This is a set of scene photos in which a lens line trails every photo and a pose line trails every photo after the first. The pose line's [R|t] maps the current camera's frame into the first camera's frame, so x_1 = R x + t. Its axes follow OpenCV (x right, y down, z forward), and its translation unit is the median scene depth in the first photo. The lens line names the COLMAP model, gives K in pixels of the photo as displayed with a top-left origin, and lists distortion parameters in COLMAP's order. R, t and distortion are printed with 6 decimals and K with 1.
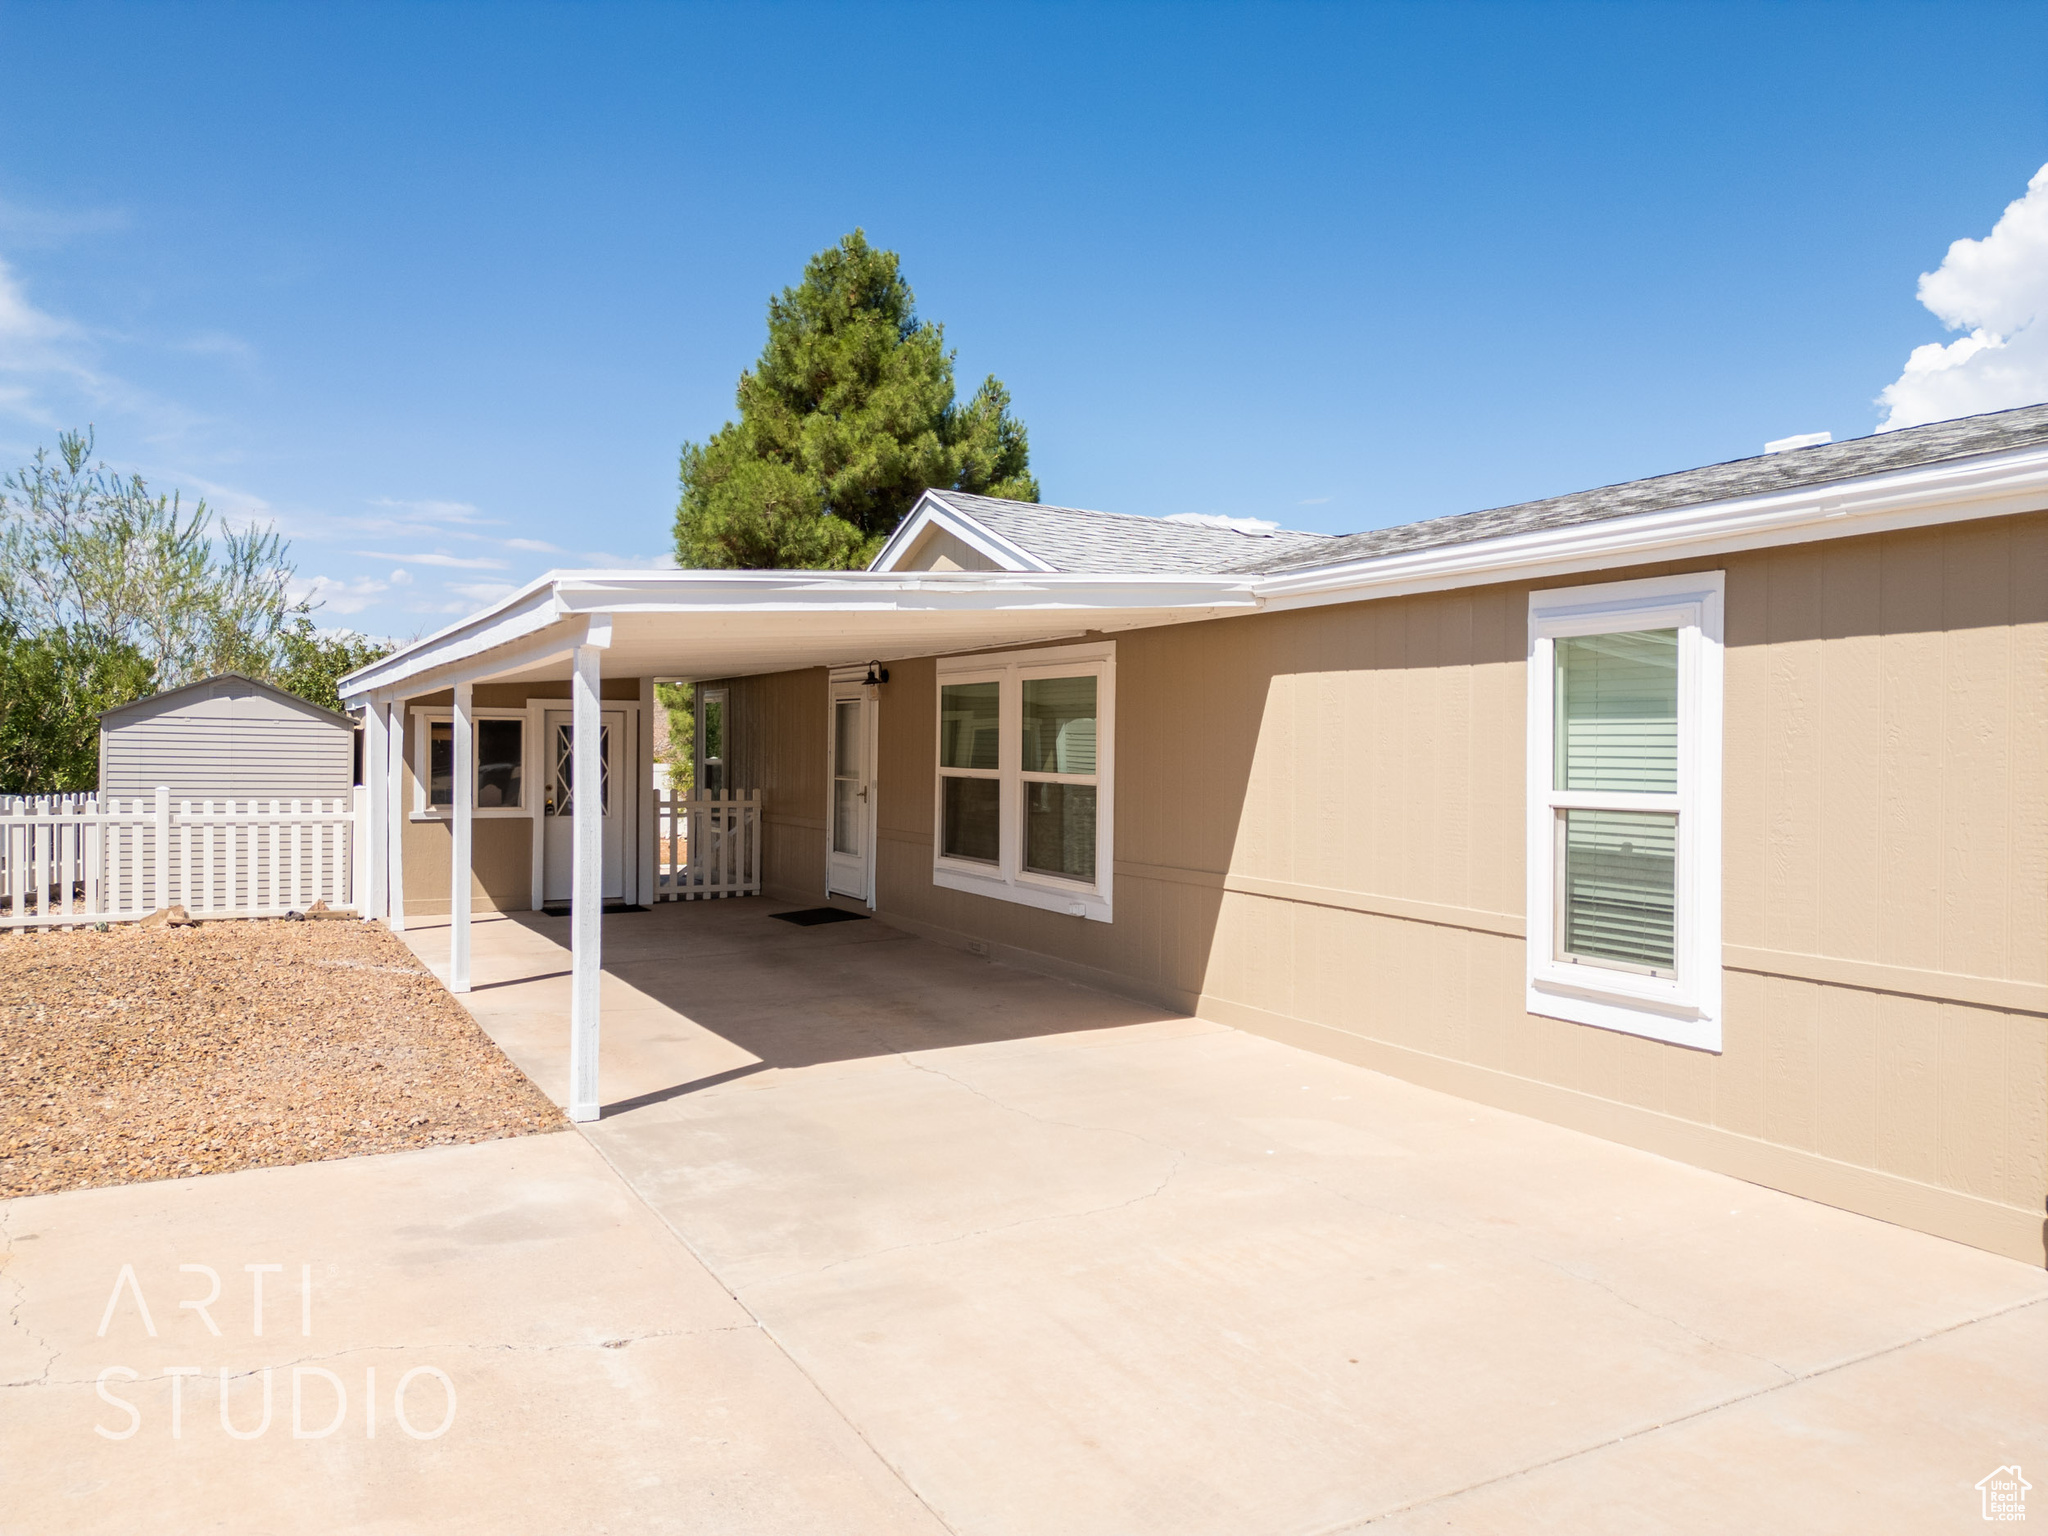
lens RADIAL K [[1437.5, 0, 1022.8], [0, 1437.5, 764.2], [0, 0, 1]] dist [0.072228, -0.065637]
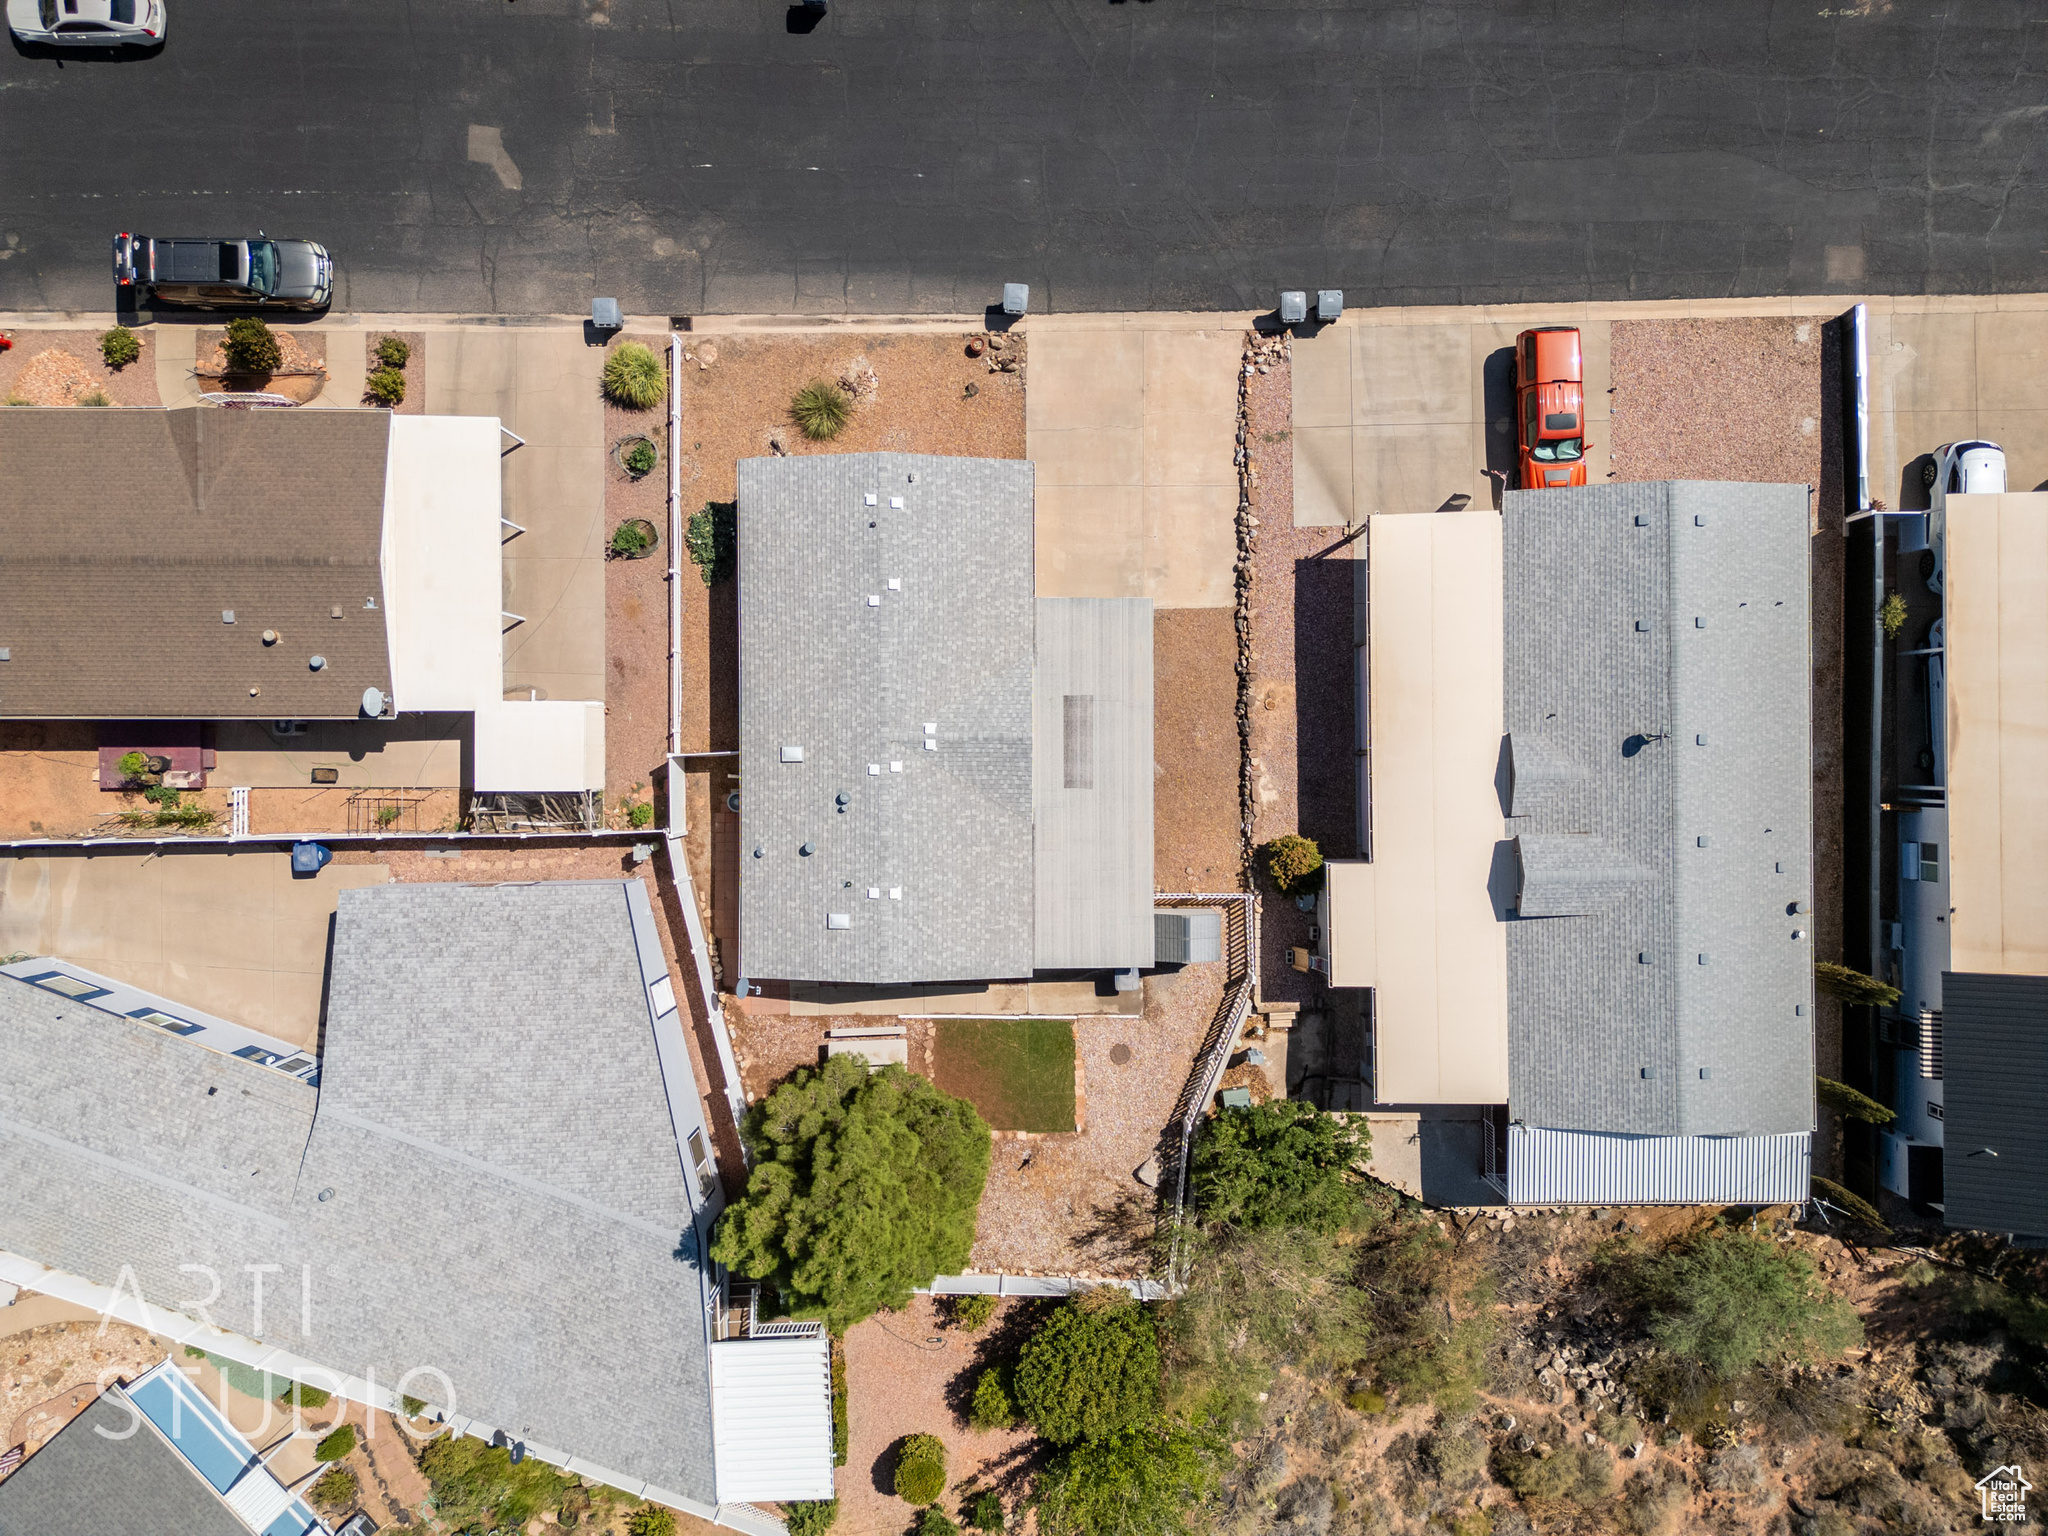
lens RADIAL K [[1437.5, 0, 1024.7], [0, 1437.5, 763.6], [0, 0, 1]] dist [0.072228, -0.065637]
pose [[-0.874078, -0.485539, -0.015496, -0.011927], [-0.004342, -0.024088, 0.999700, -1.958823], [-0.485767, 0.873883, 0.018947, 0.500839]]
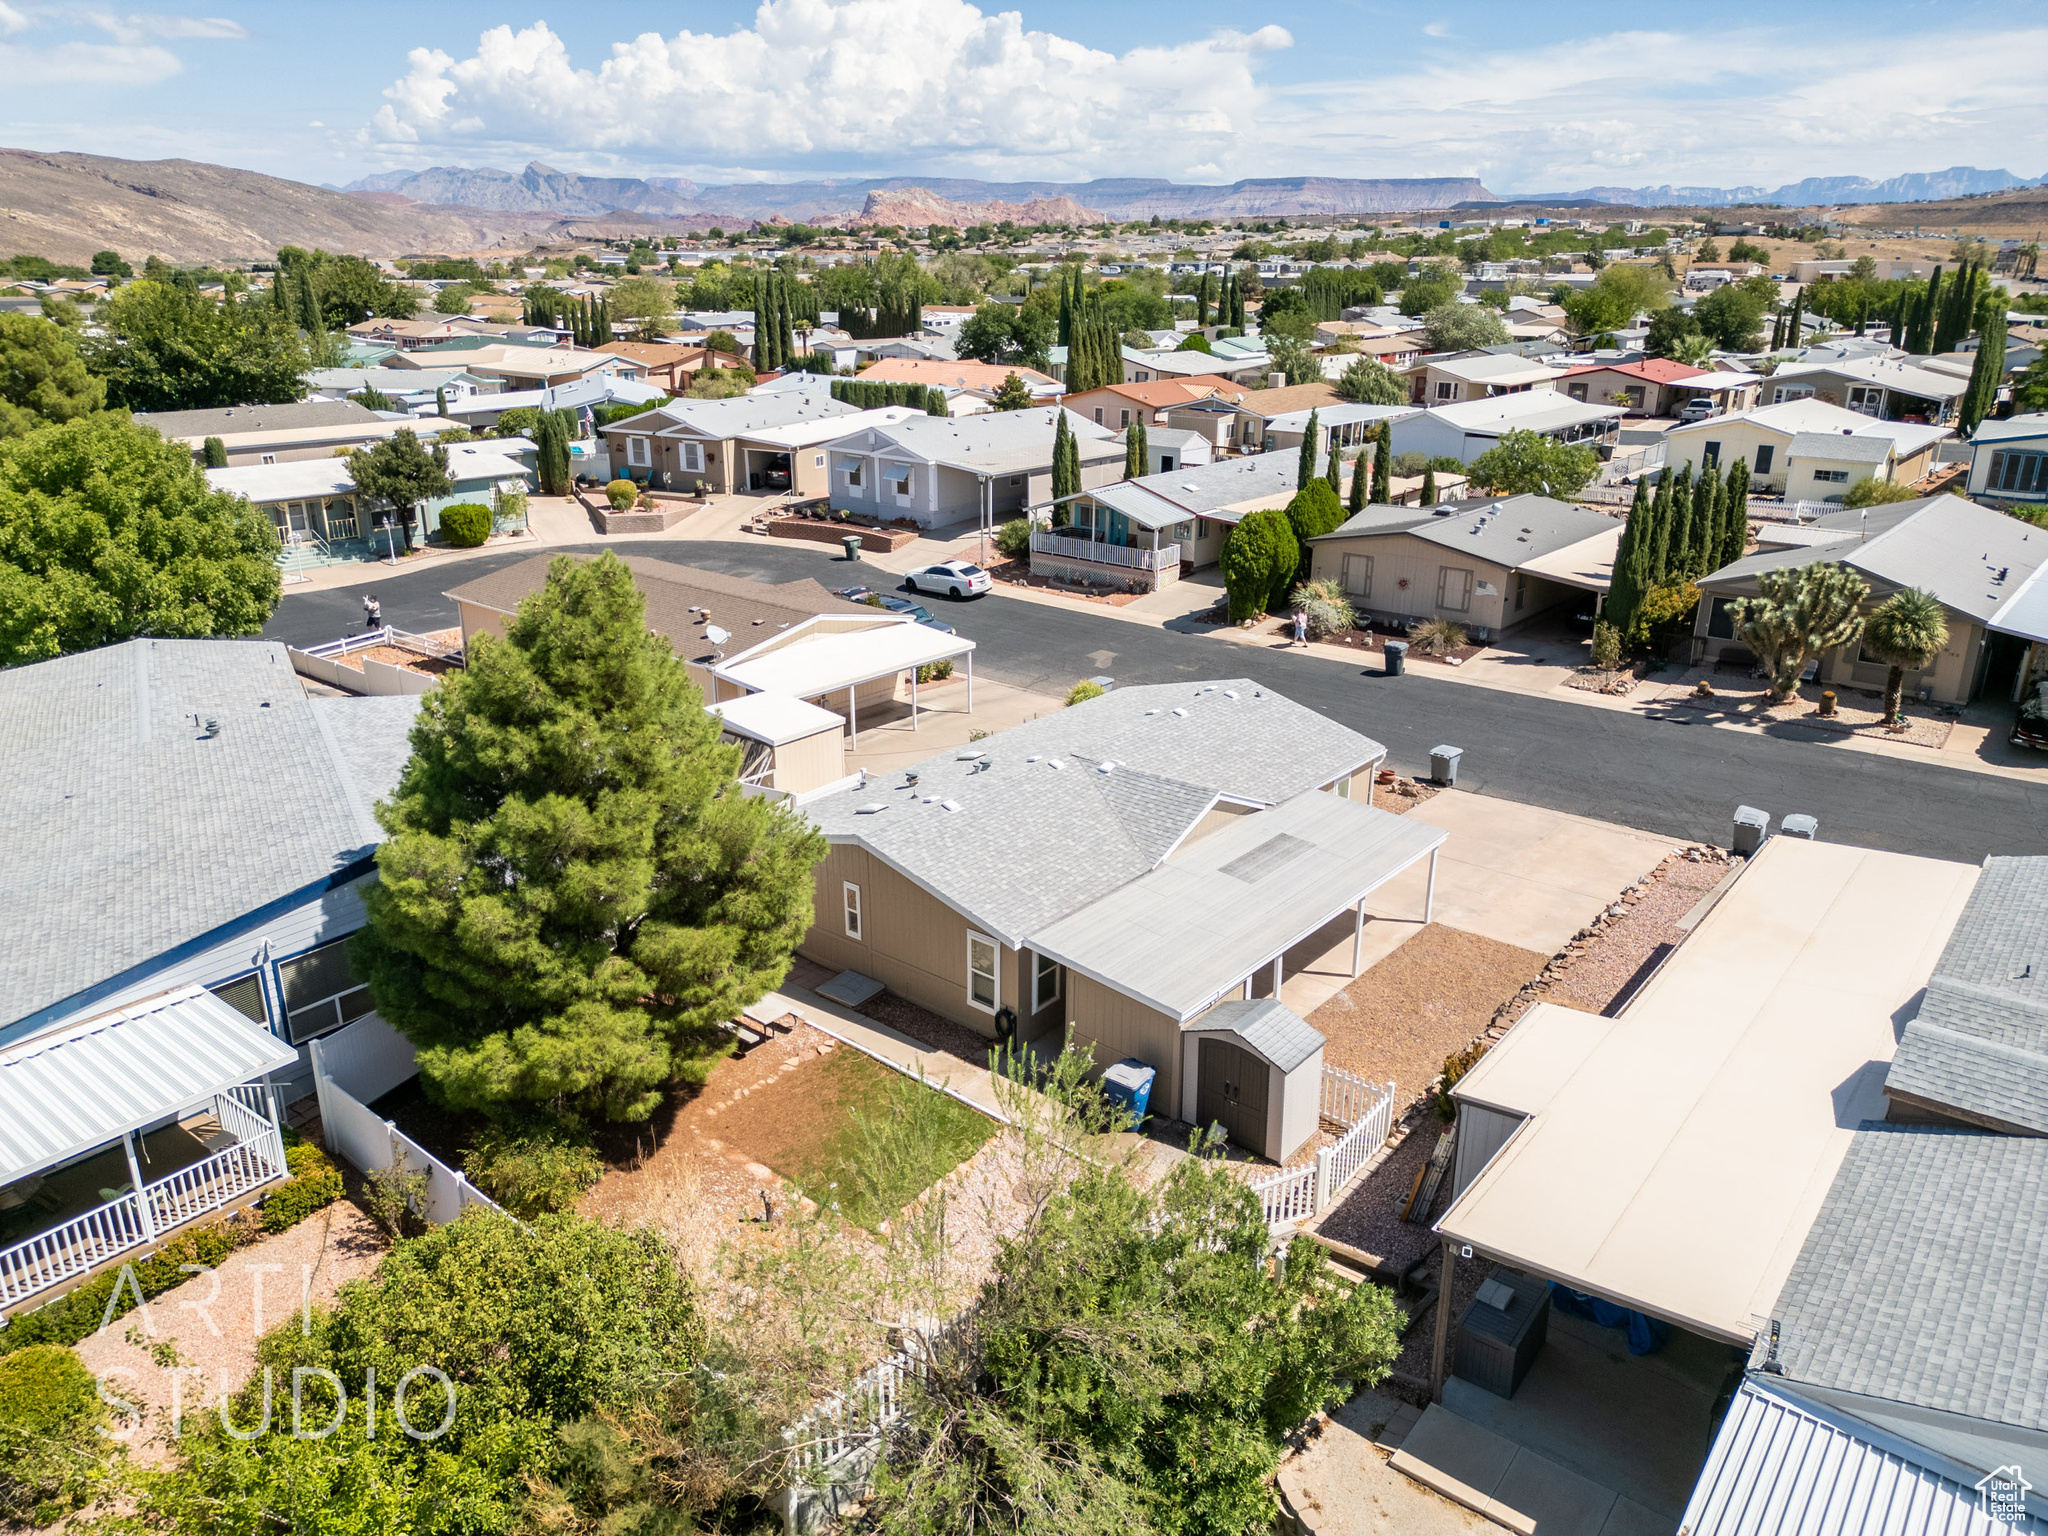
lens RADIAL K [[1437.5, 0, 1026.1], [0, 1437.5, 762.8], [0, 0, 1]] dist [0.072228, -0.065637]
pose [[-0.361764, -0.322101, 0.874859, -1.214442], [-0.001185, 0.938576, 0.345070, -0.618216], [-0.932269, 0.123797, -0.339925, 1.169011]]
